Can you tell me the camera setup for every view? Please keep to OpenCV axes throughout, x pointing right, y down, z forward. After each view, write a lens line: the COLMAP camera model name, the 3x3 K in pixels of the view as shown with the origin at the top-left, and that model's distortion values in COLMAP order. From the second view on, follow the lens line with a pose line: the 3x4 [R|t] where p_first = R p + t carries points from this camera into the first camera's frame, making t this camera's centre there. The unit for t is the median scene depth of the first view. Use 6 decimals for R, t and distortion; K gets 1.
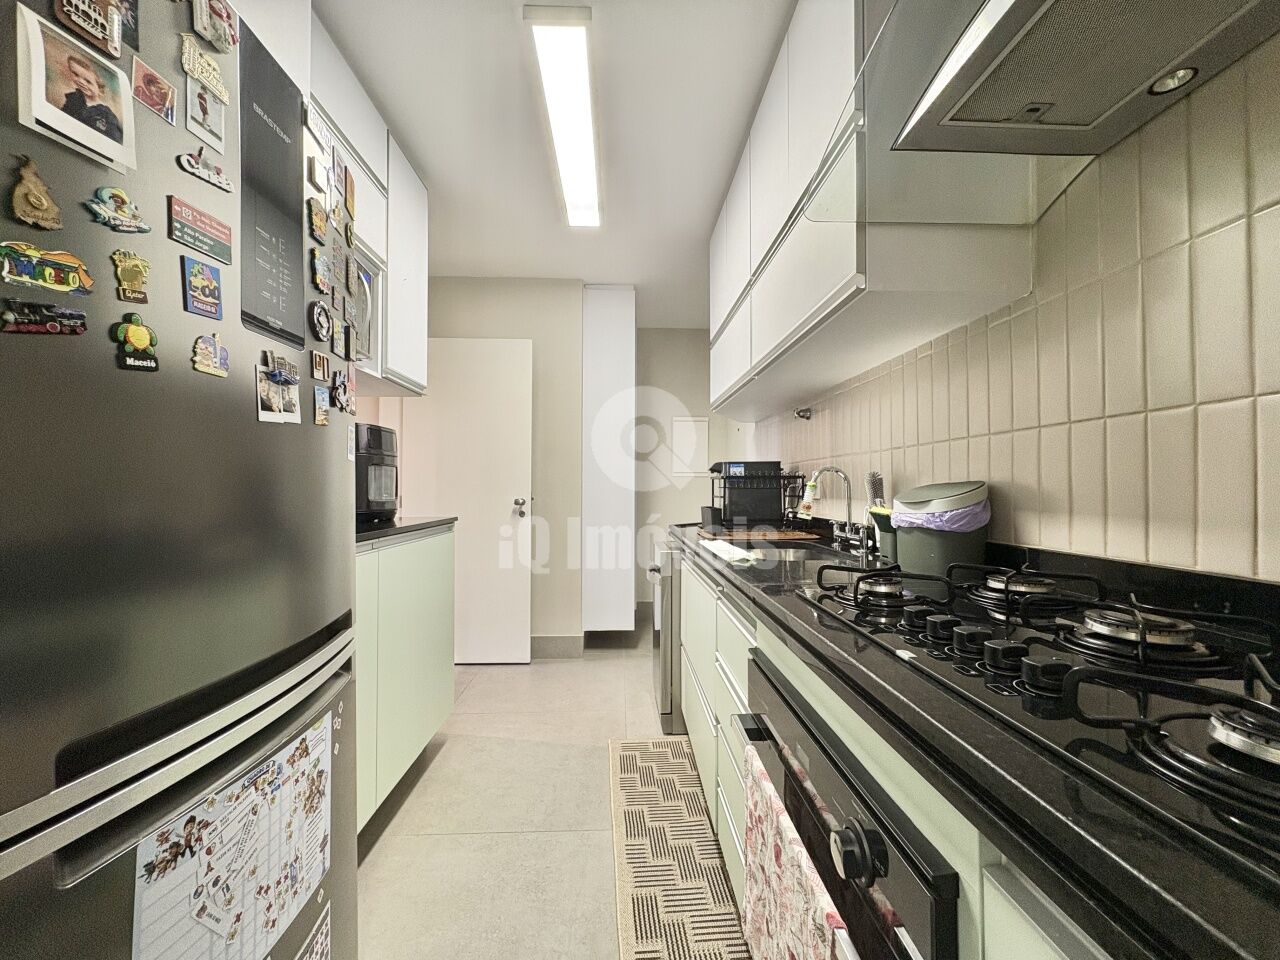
lens RADIAL K [[510.3, 0, 645.4], [0, 510.3, 483.9], [0, 0, 1]] dist [0.003767, -0.000266]
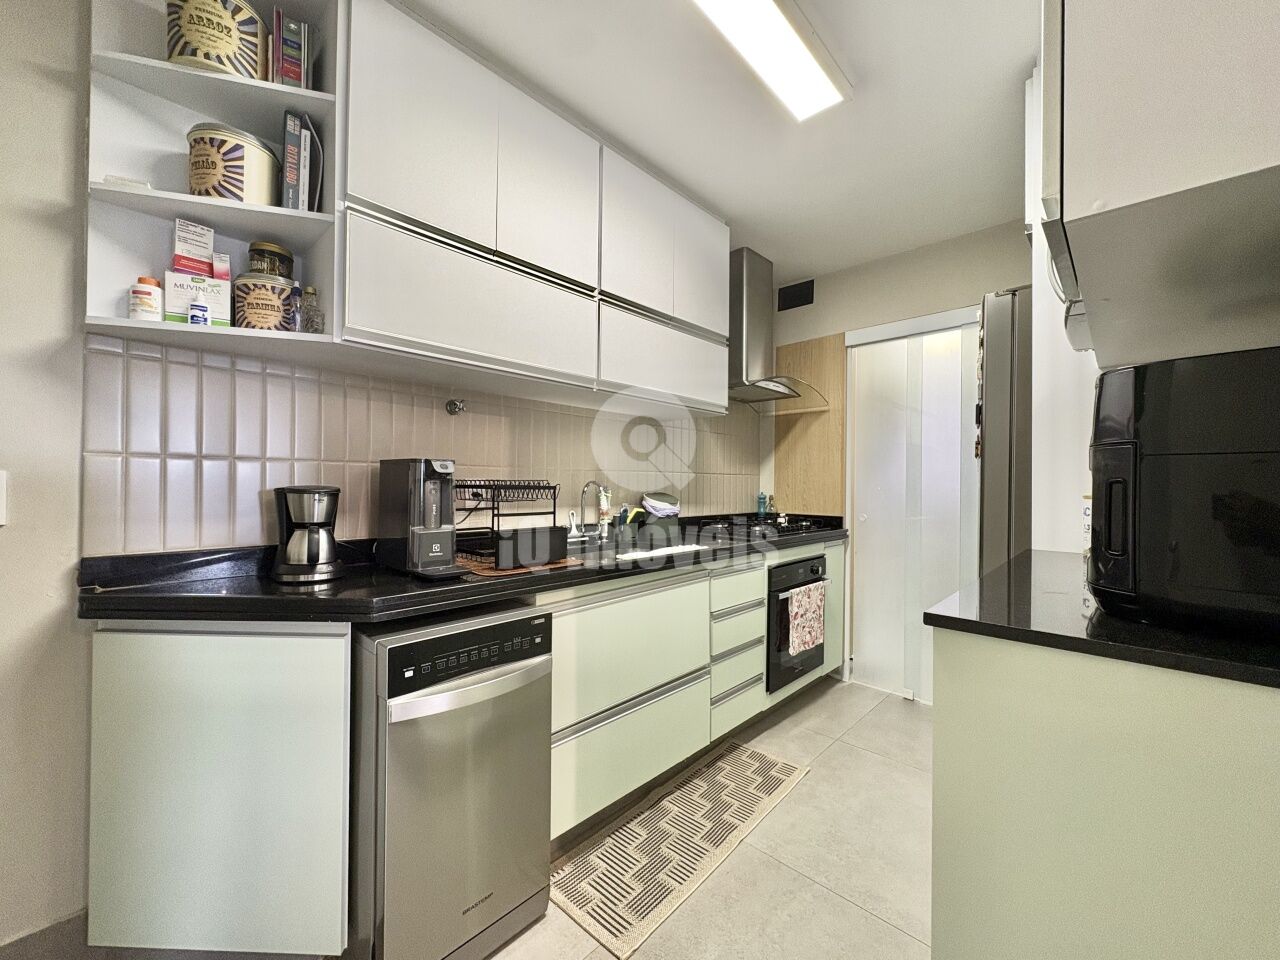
lens RADIAL K [[510.3, 0, 644.2], [0, 510.3, 483.9], [0, 0, 1]] dist [0.003767, -0.000266]
pose [[-0.693040, 0.002462, 0.720895, -0.575094], [-0.009180, 0.999883, -0.012239, -0.011820], [-0.720841, -0.015100, -0.692936, 1.610638]]
